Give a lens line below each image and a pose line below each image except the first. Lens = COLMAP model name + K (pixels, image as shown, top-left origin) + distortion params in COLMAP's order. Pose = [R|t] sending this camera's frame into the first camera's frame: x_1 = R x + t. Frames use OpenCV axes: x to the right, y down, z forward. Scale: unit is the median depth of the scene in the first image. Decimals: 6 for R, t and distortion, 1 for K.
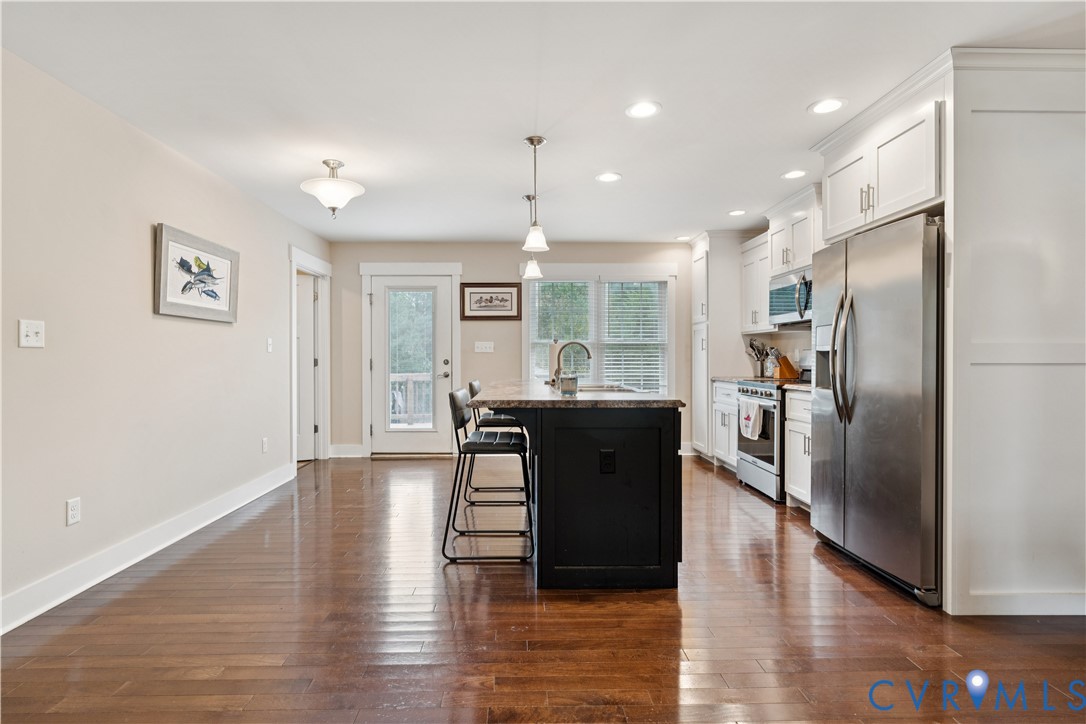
lens RADIAL K [[522.1, 0, 540.3], [0, 522.1, 359.1], [0, 0, 1]] dist [-0.002468, -0.000678]
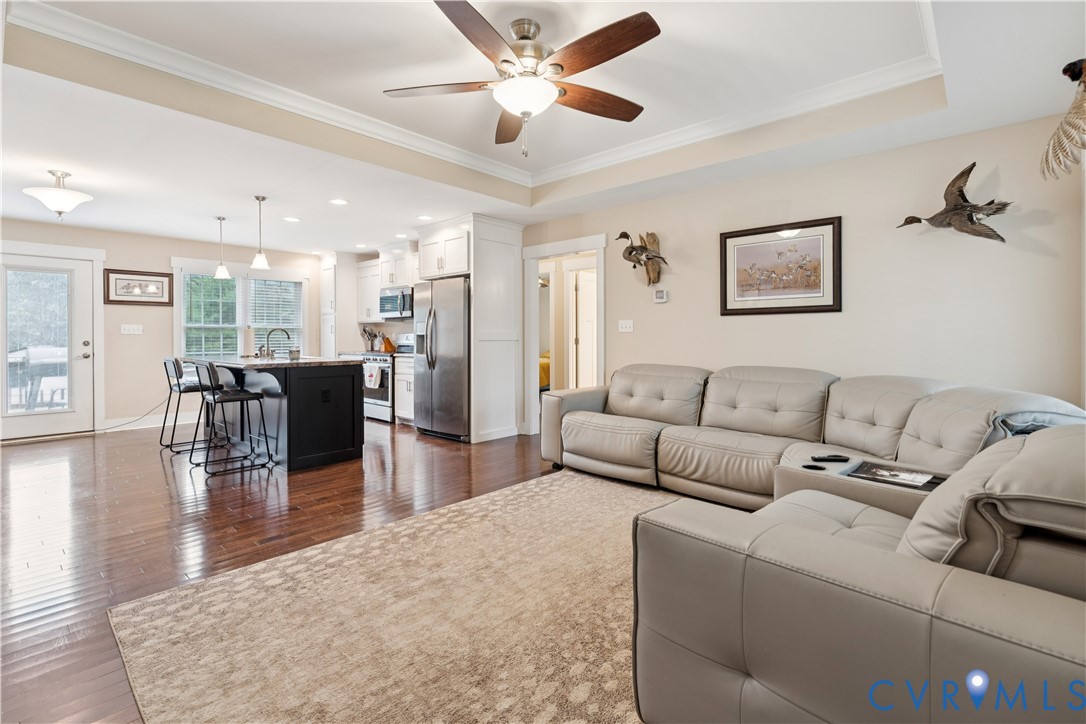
lens RADIAL K [[536.0, 0, 542.4], [0, 536.0, 336.9], [0, 0, 1]] dist [-0.006689, 0.000220]
pose [[0.680570, -0.000138, 0.732683, -0.492749], [0.004661, 0.999981, -0.004141, 0.001993], [-0.732668, 0.006233, 0.680558, -0.562442]]
